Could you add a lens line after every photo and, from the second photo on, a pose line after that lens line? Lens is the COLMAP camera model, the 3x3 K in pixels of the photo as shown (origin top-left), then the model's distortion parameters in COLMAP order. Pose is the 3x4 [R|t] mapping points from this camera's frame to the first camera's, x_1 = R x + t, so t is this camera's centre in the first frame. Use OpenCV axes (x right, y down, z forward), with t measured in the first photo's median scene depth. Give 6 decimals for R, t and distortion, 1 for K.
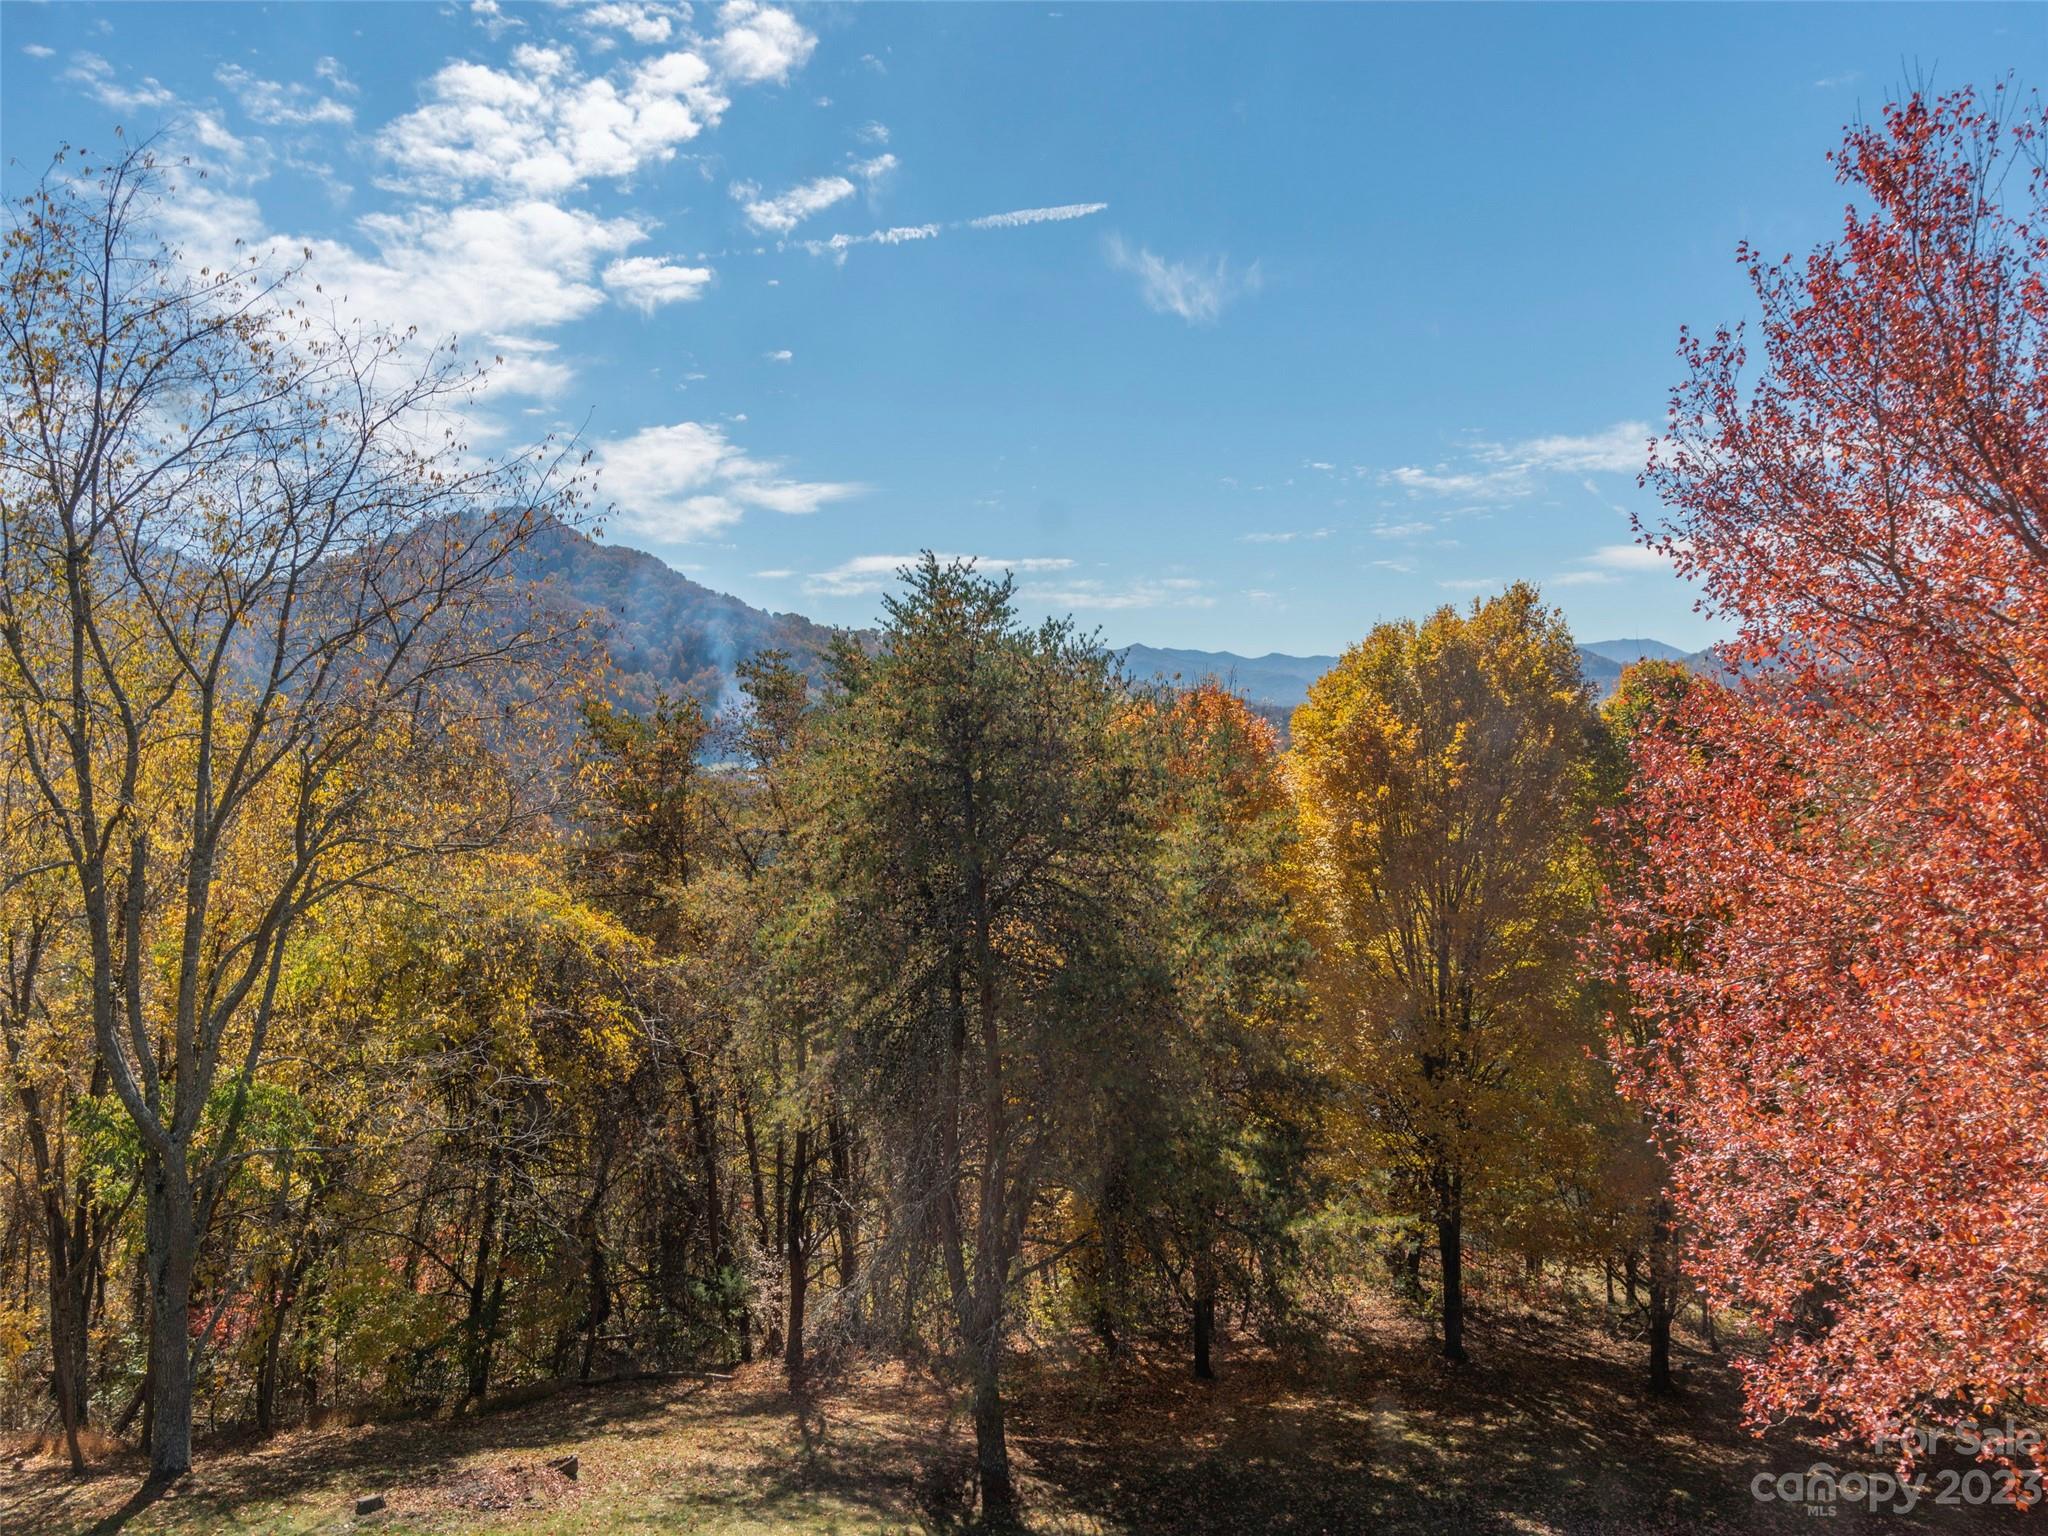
lens RADIAL K [[1378.3, 0, 1020.0], [0, 1378.3, 753.6], [0, 0, 1]] dist [0.002214, -0.000106]
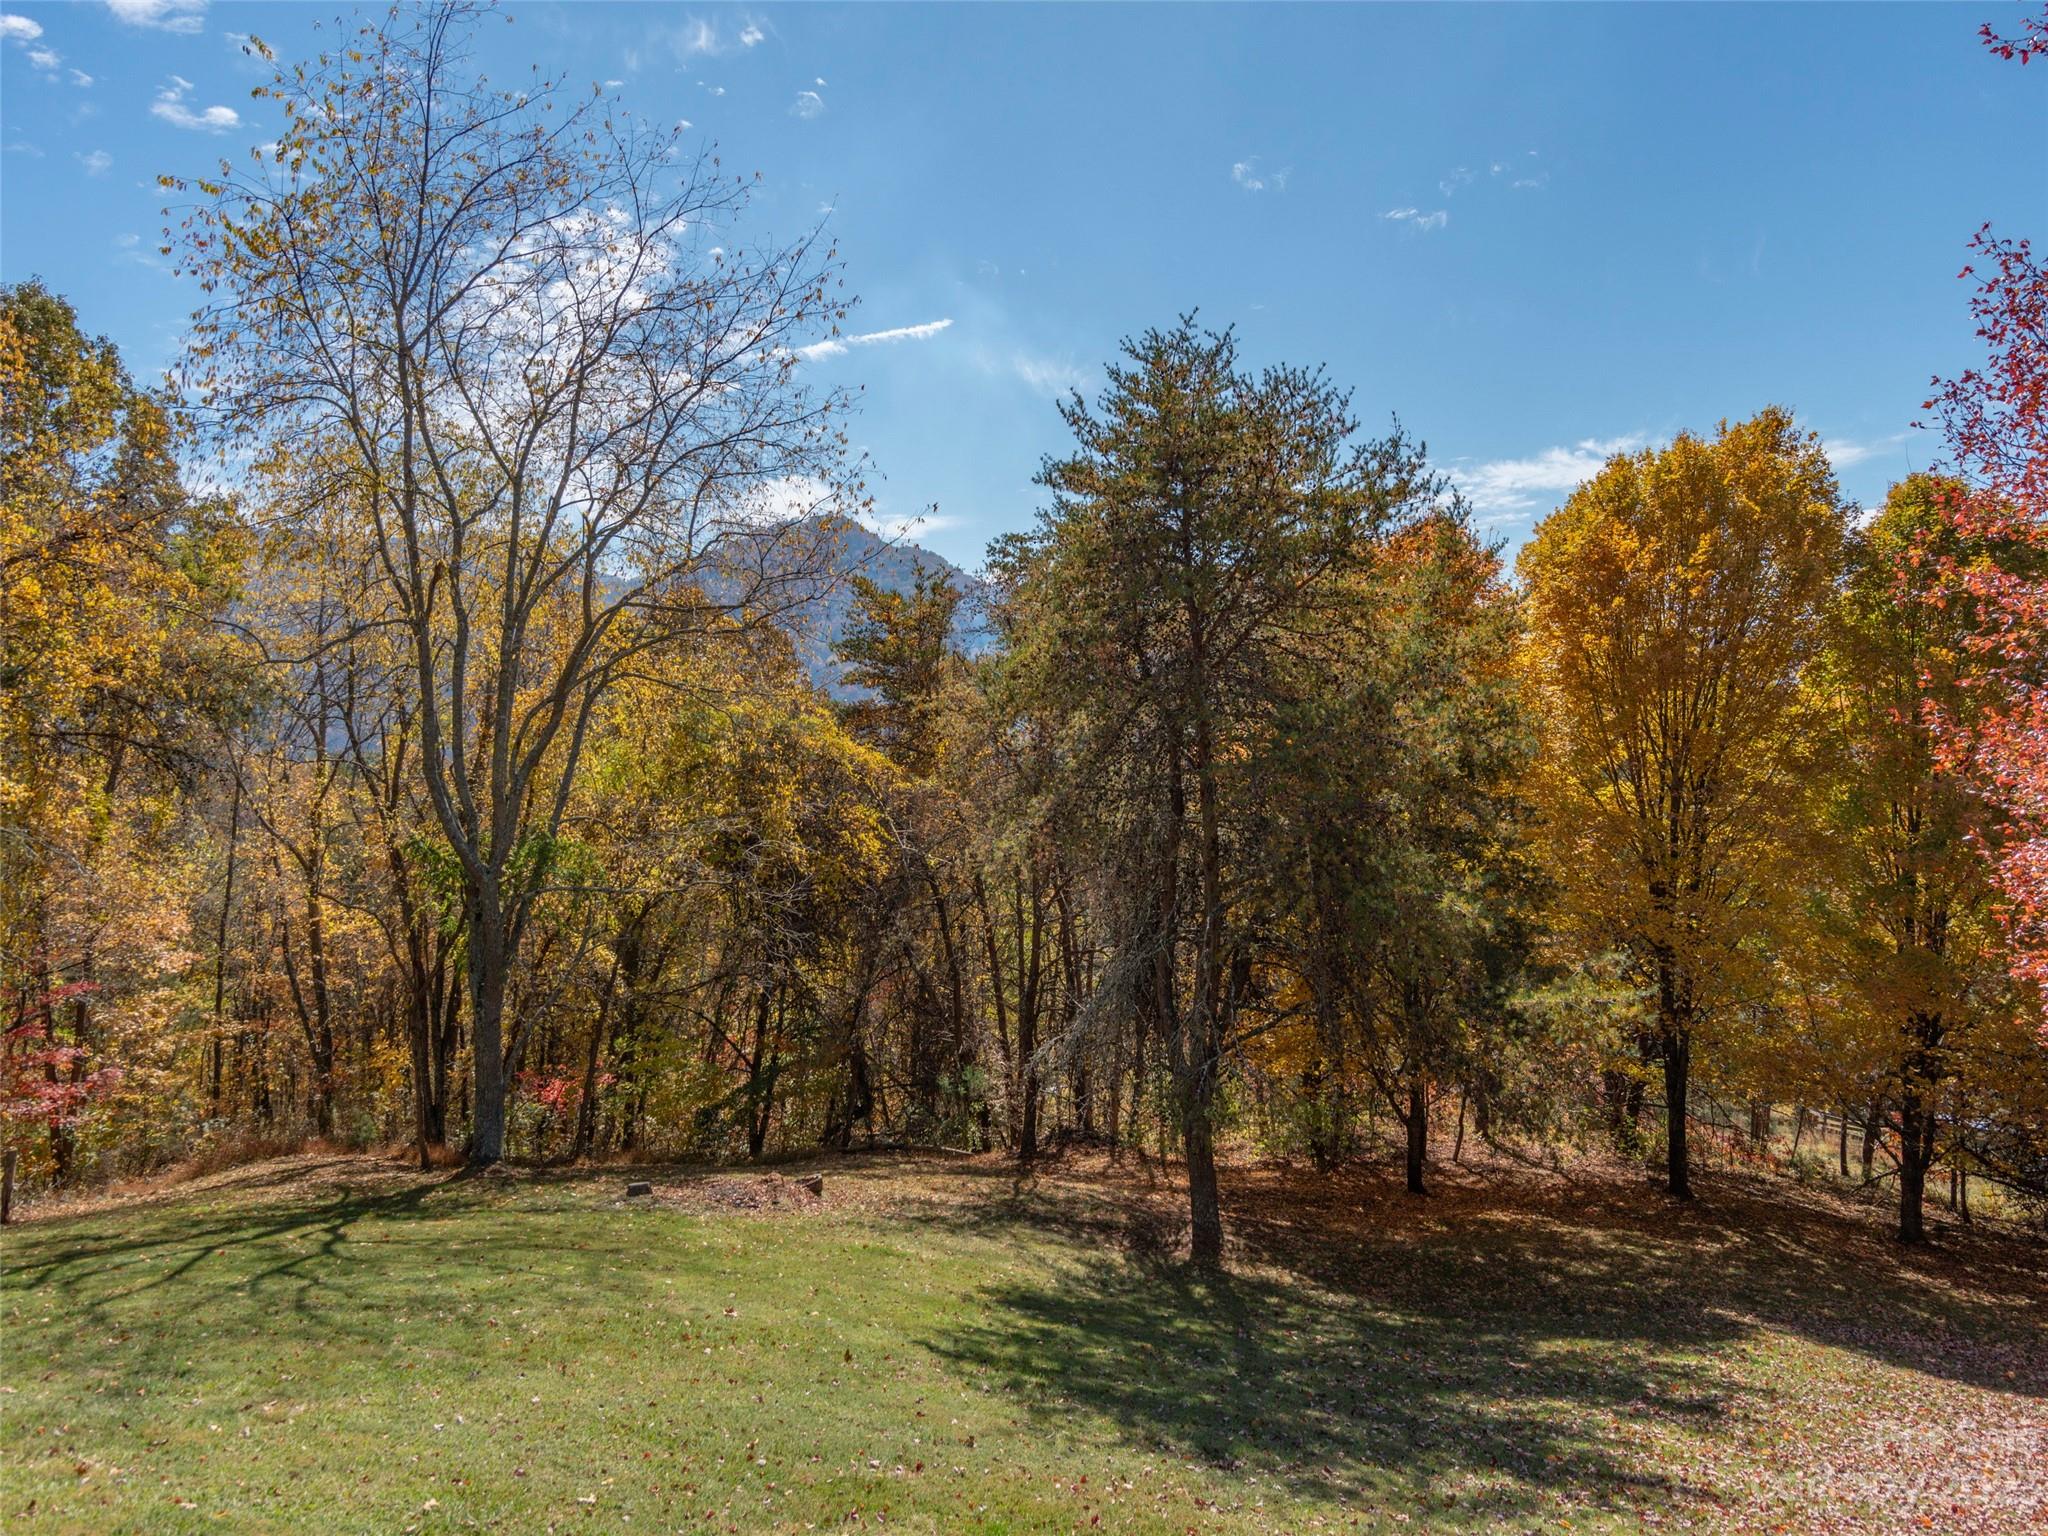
lens RADIAL K [[1192.7, 0, 1018.7], [0, 1192.7, 746.7], [0, 0, 1]] dist [0.002286, -0.000248]
pose [[0.982088, 0.013526, -0.187935, 0.005152], [-0.008861, 0.999632, 0.025645, 0.102852], [0.188213, -0.023520, 0.981847, 0.075599]]
